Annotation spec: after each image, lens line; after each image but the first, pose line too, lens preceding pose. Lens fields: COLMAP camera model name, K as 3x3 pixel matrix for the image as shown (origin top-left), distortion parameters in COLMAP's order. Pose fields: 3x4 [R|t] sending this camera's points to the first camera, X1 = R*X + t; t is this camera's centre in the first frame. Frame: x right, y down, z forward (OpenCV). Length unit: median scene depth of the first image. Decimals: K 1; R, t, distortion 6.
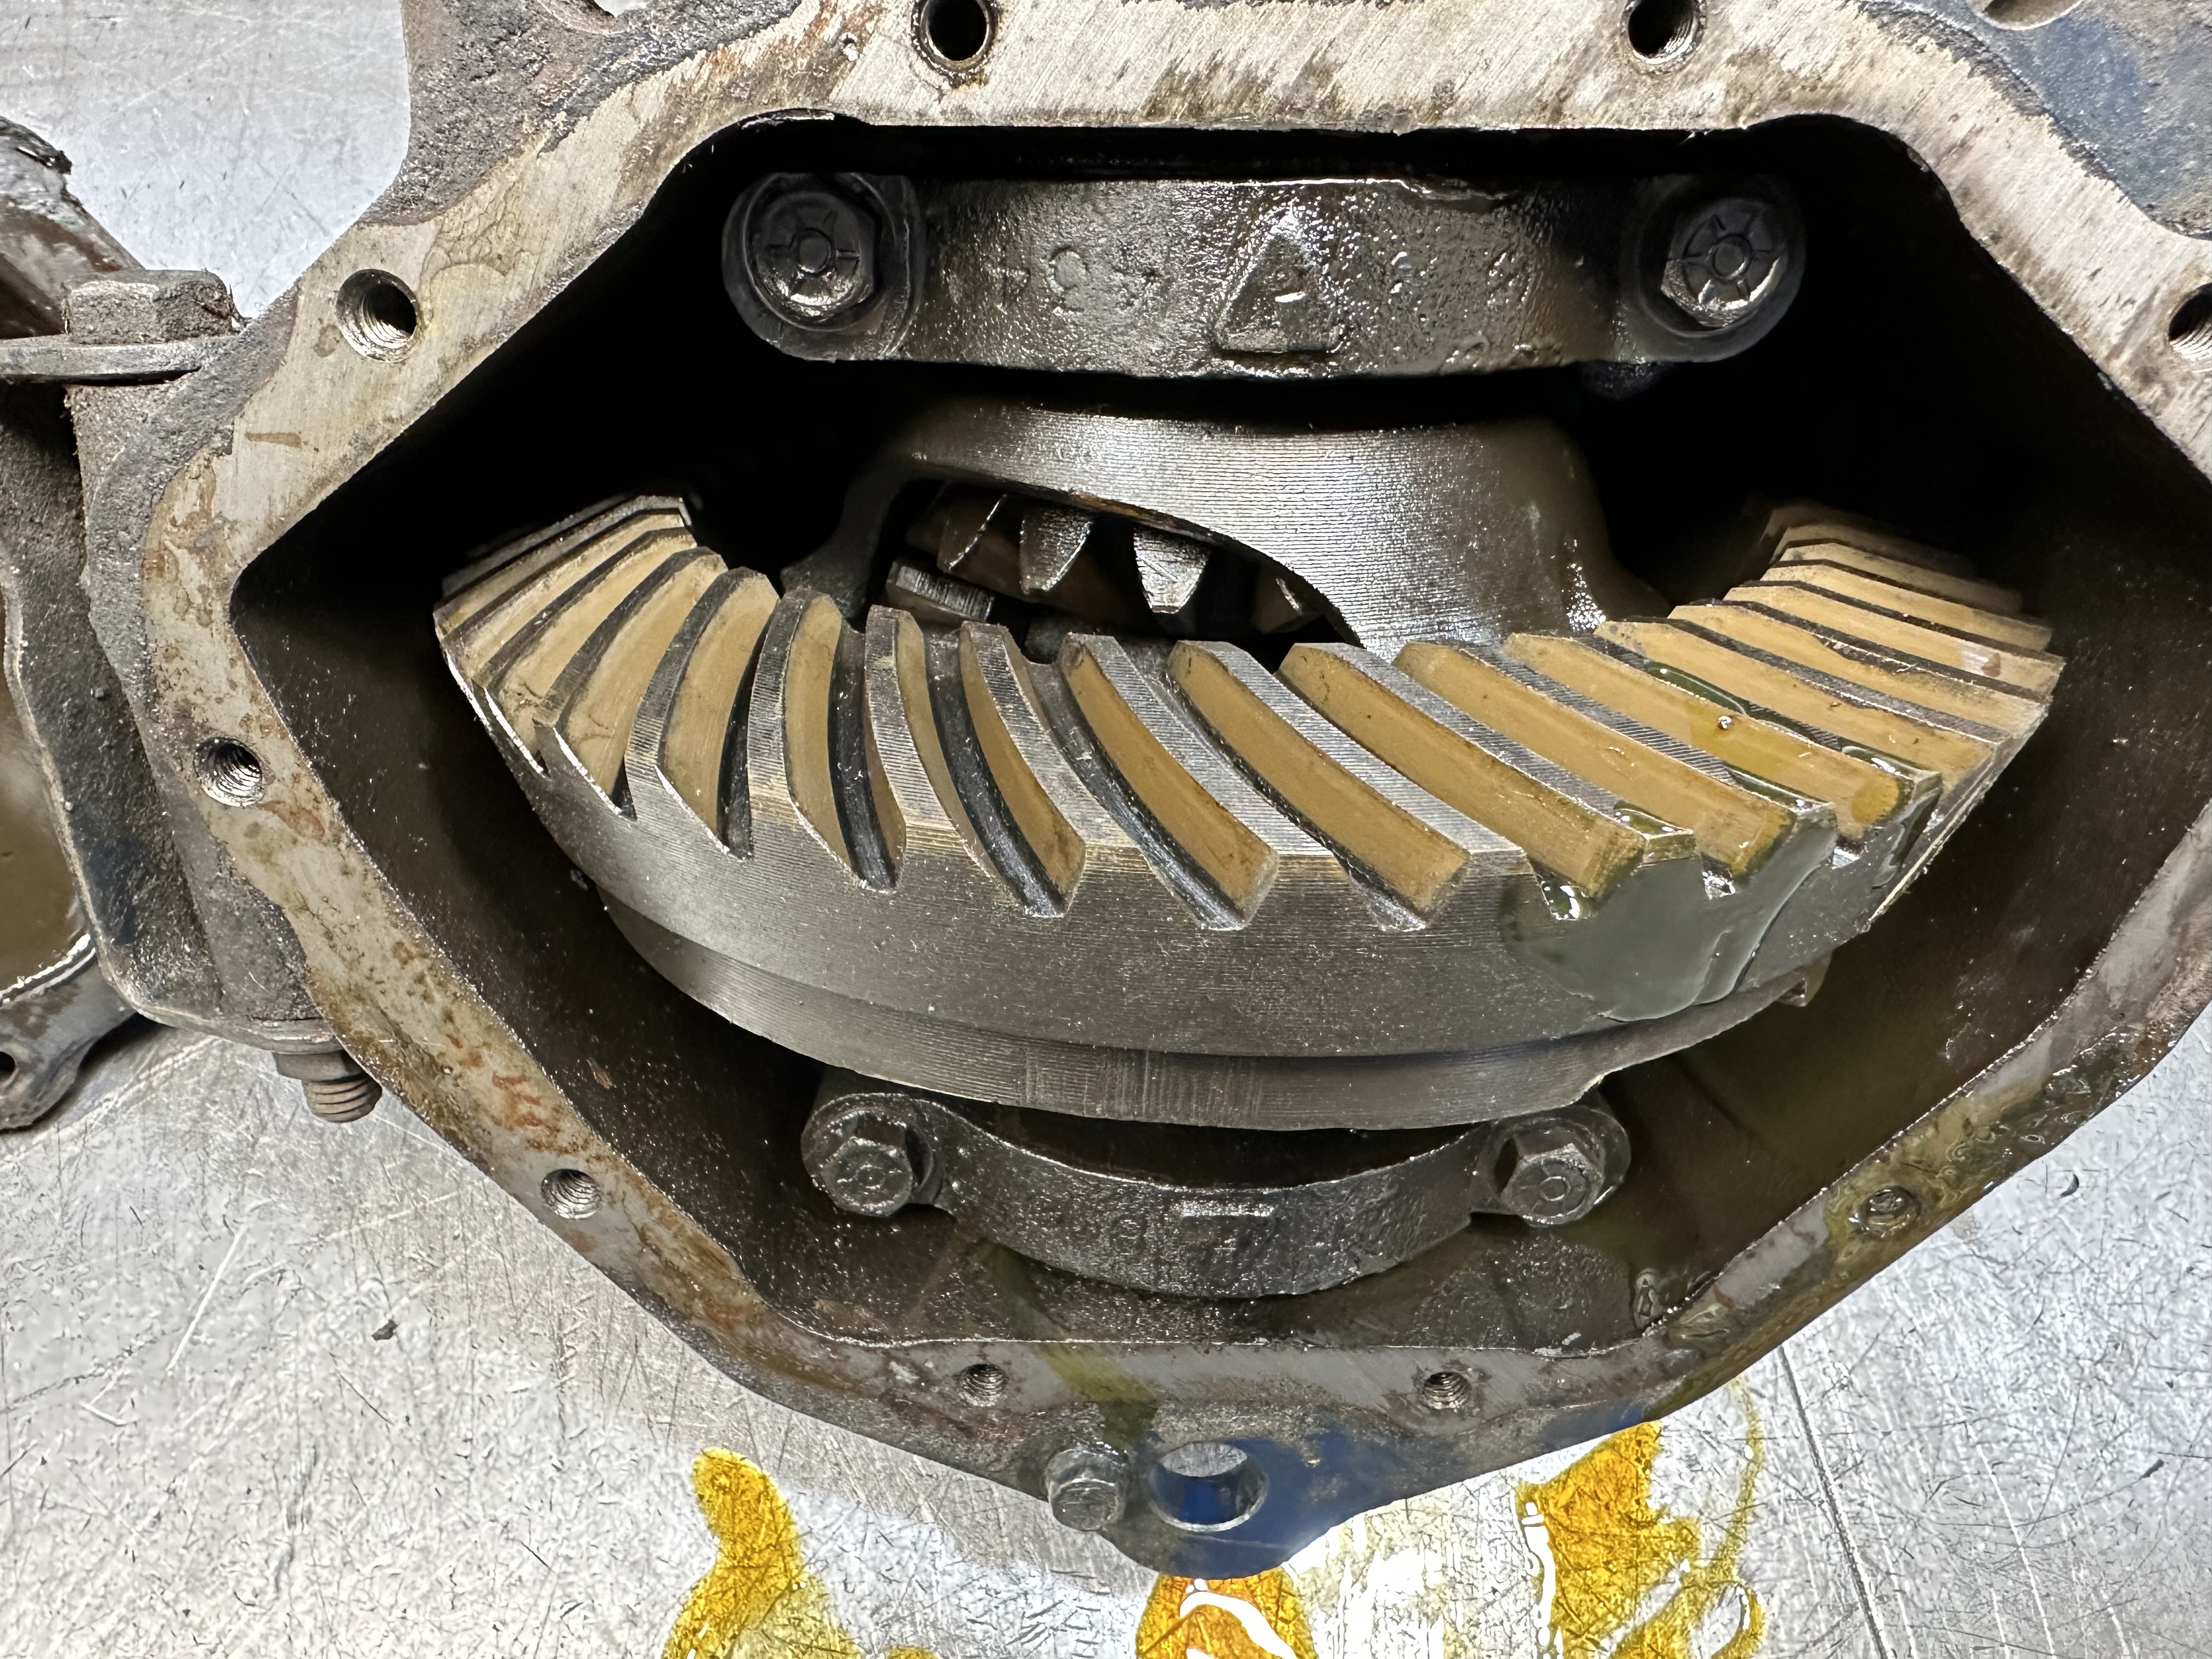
lens RADIAL K [[1341.0, 0, 1141.4], [0, 1341.0, 834.9], [0, 0, 1]] dist [0.027323, -0.034692]
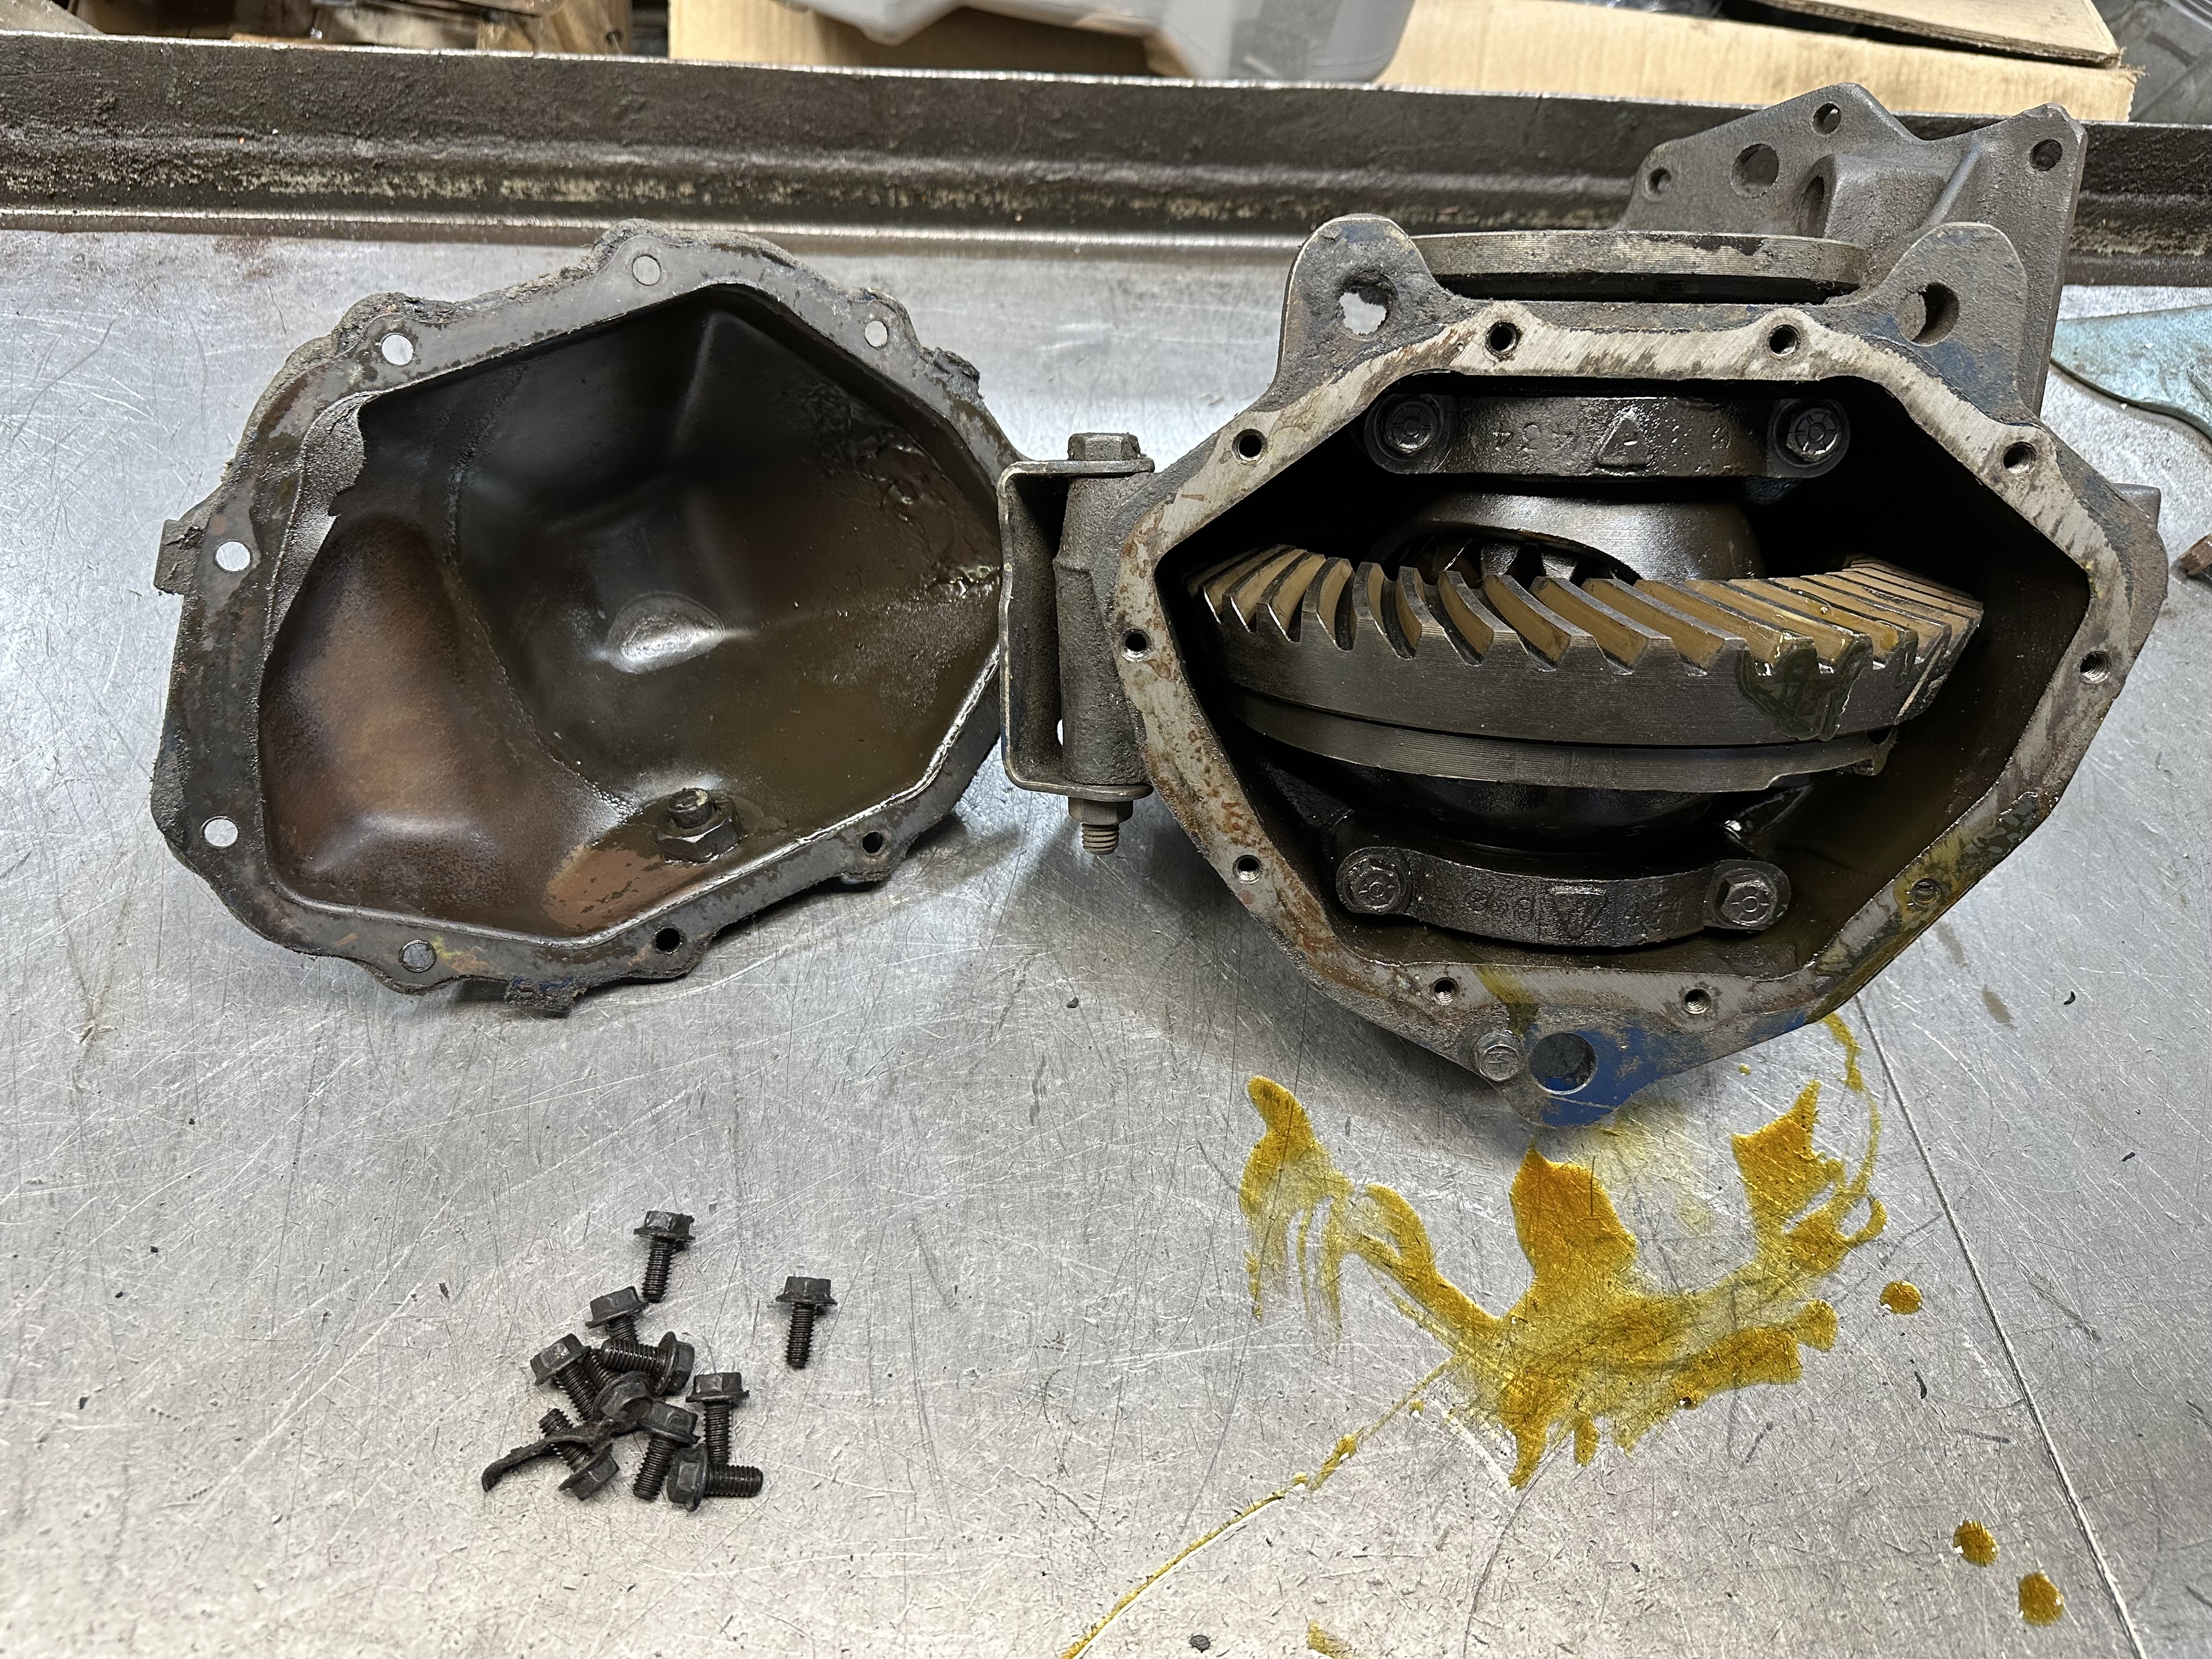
lens RADIAL K [[1522.2, 0, 1103.9], [0, 1522.2, 843.3], [0, 0, 1]] dist [0.106080, -0.221869]
pose [[0.998585, 0.024847, -0.047018, -0.614817], [-0.033197, 0.981963, -0.186136, 0.761468], [0.041545, 0.187434, 0.981398, -1.443617]]
